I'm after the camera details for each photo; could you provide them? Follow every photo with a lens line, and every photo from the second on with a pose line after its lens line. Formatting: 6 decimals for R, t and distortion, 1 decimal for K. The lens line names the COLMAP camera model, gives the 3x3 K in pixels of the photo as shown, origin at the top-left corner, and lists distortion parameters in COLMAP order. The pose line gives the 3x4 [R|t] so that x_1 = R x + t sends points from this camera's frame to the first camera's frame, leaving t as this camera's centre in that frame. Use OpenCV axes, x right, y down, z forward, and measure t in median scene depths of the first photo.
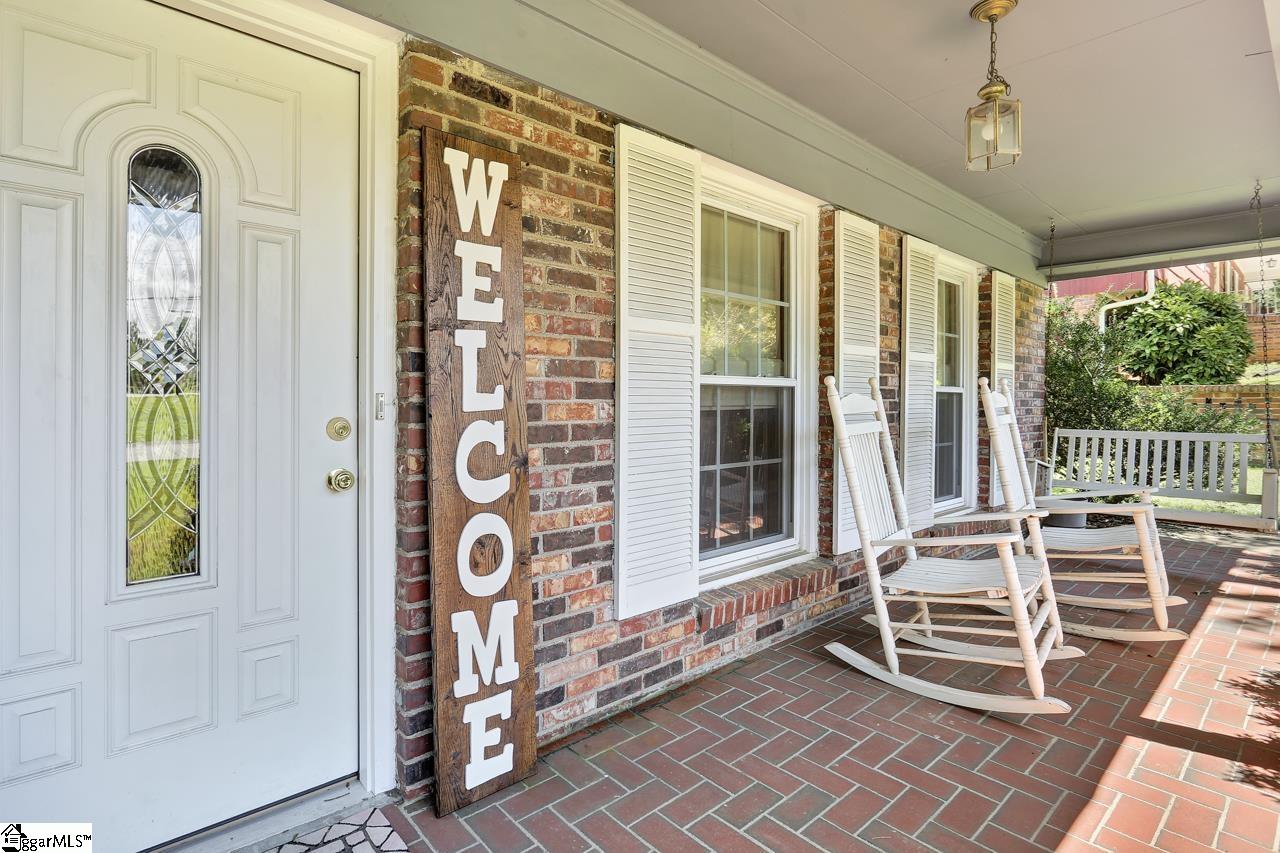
lens RADIAL K [[631.6, 0, 653.4], [0, 631.6, 402.3], [0, 0, 1]] dist [0.002614, 0.000157]
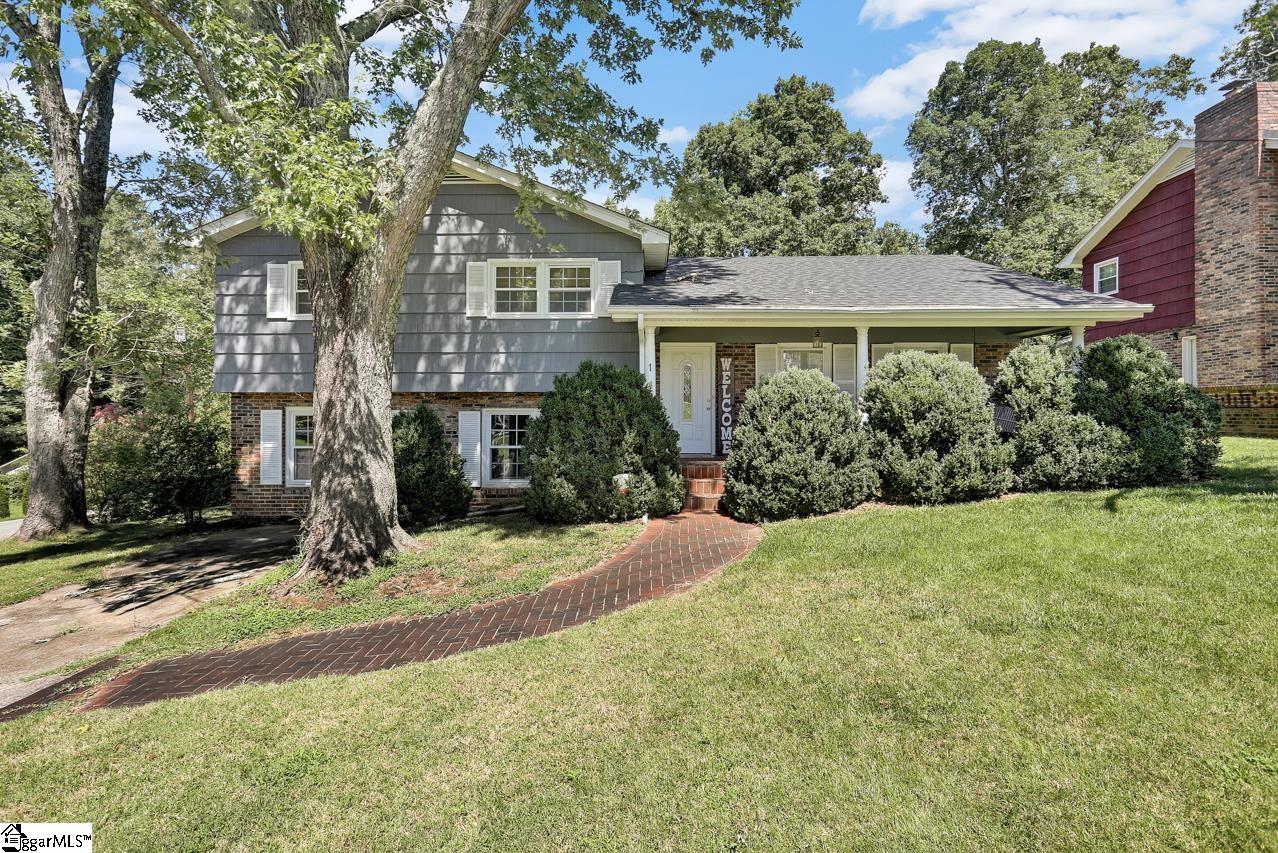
lens RADIAL K [[630.7, 0, 639.1], [0, 630.7, 419.3], [0, 0, 1]] dist [0.002614, 0.000157]
pose [[0.733638, 0.007627, -0.679498, 3.509800], [-0.001440, 0.999952, 0.009669, 0.178054], [0.679539, -0.006115, 0.733614, -4.410875]]
